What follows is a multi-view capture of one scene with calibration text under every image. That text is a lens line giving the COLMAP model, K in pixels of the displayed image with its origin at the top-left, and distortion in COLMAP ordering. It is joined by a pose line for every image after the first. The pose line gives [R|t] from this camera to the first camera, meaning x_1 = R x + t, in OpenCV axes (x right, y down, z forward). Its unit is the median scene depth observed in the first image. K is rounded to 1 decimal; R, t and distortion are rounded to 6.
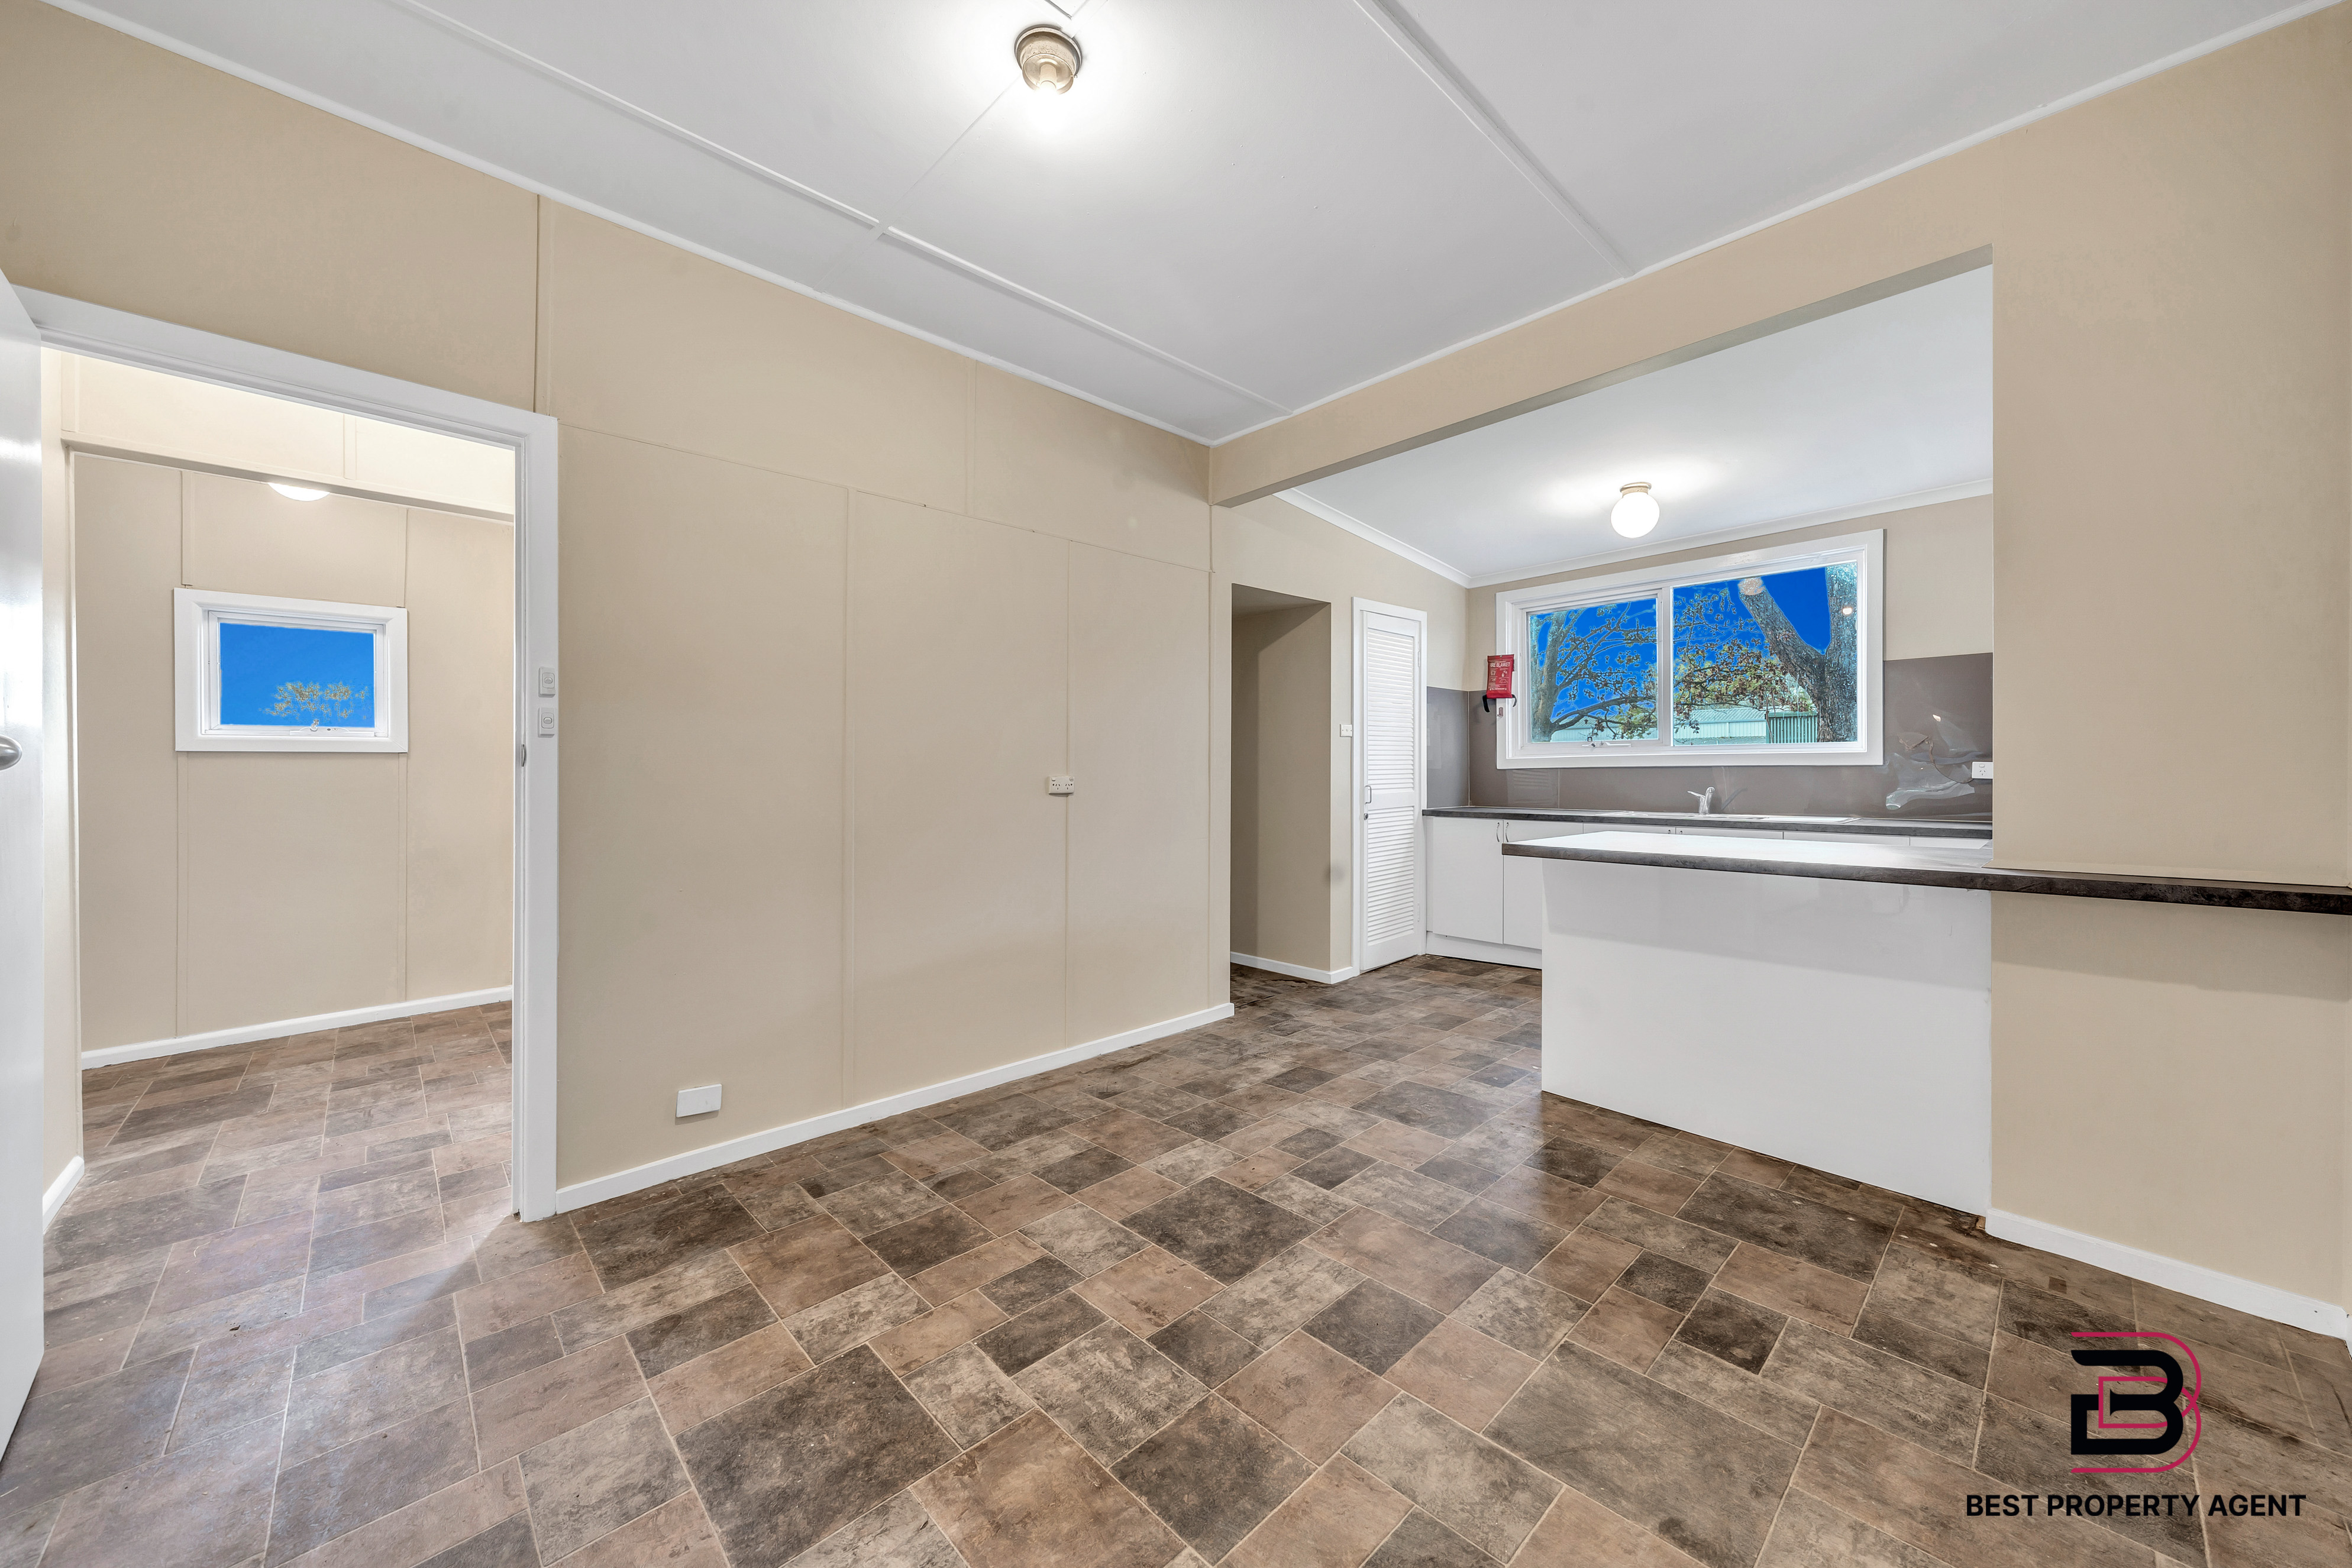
lens RADIAL K [[833.8, 0, 1182.8], [0, 833.8, 773.6], [0, 0, 1]] dist [-0.003651, -0.000202]
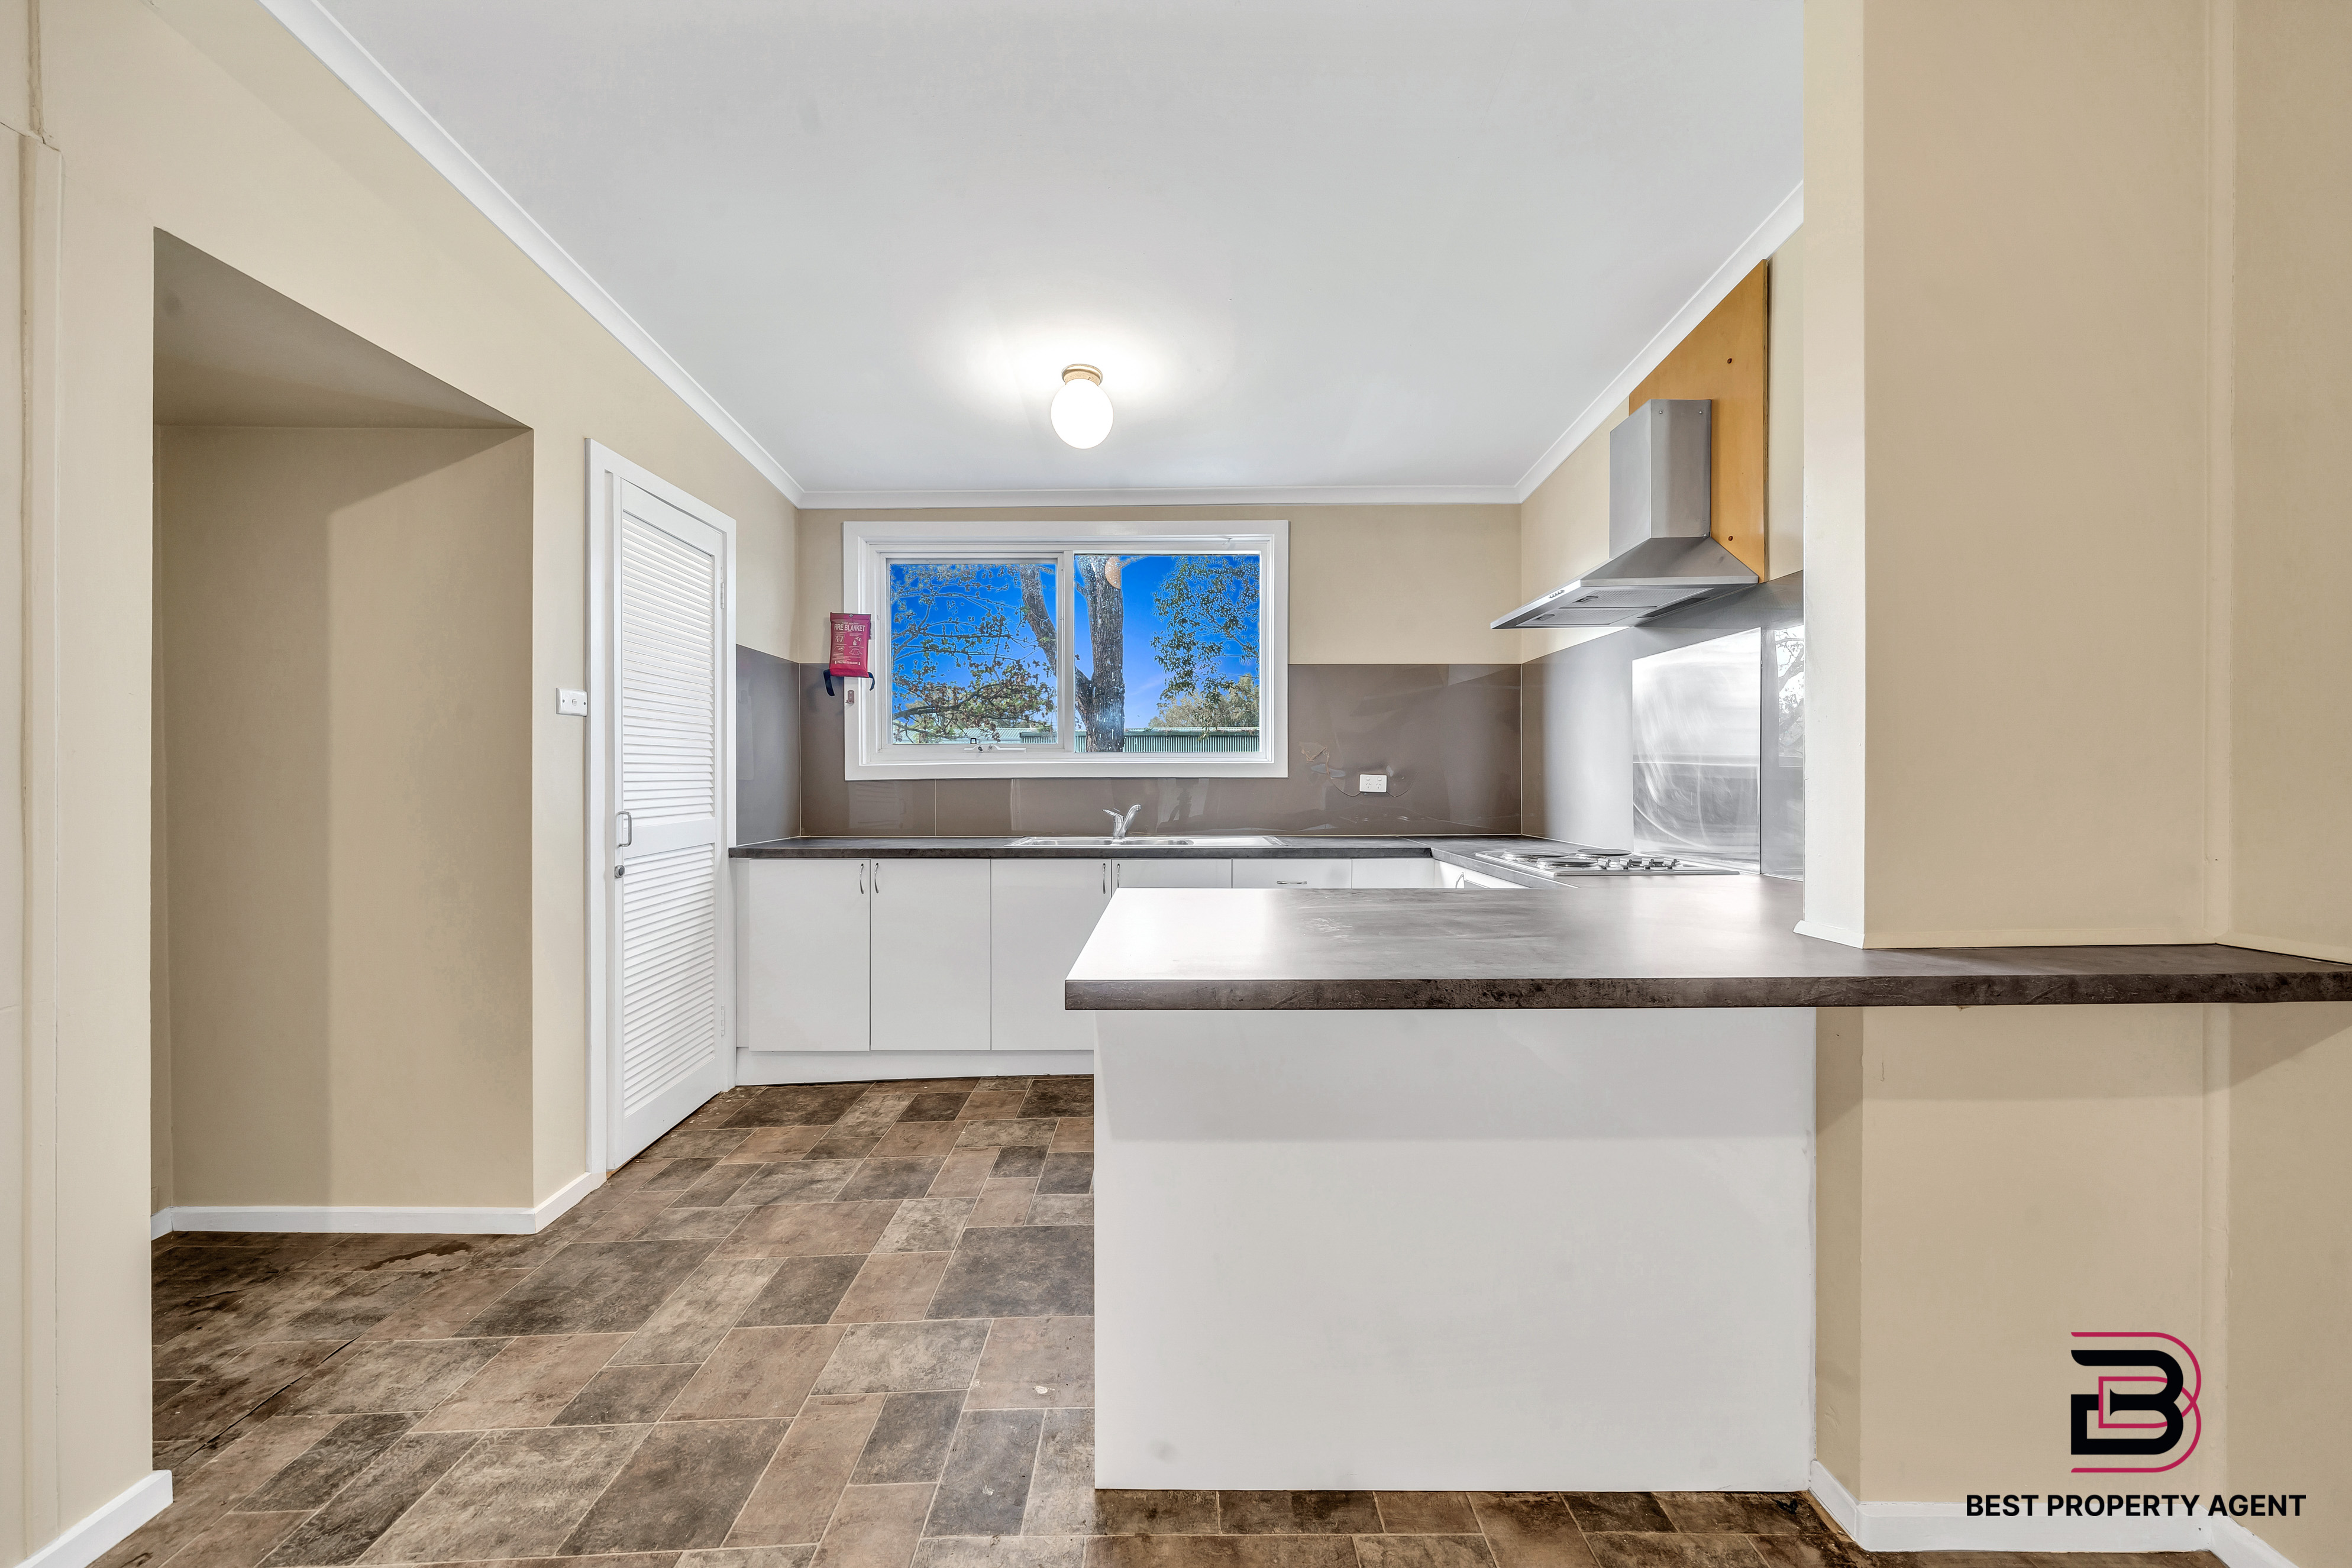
lens RADIAL K [[833.8, 0, 1189.8], [0, 833.8, 786.3], [0, 0, 1]] dist [-0.003651, -0.000202]
pose [[0.677195, -0.002137, 0.735801, 0.079887], [0.002349, 0.999997, 0.000742, -0.001067], [-0.735800, 0.001225, 0.677198, 0.391881]]
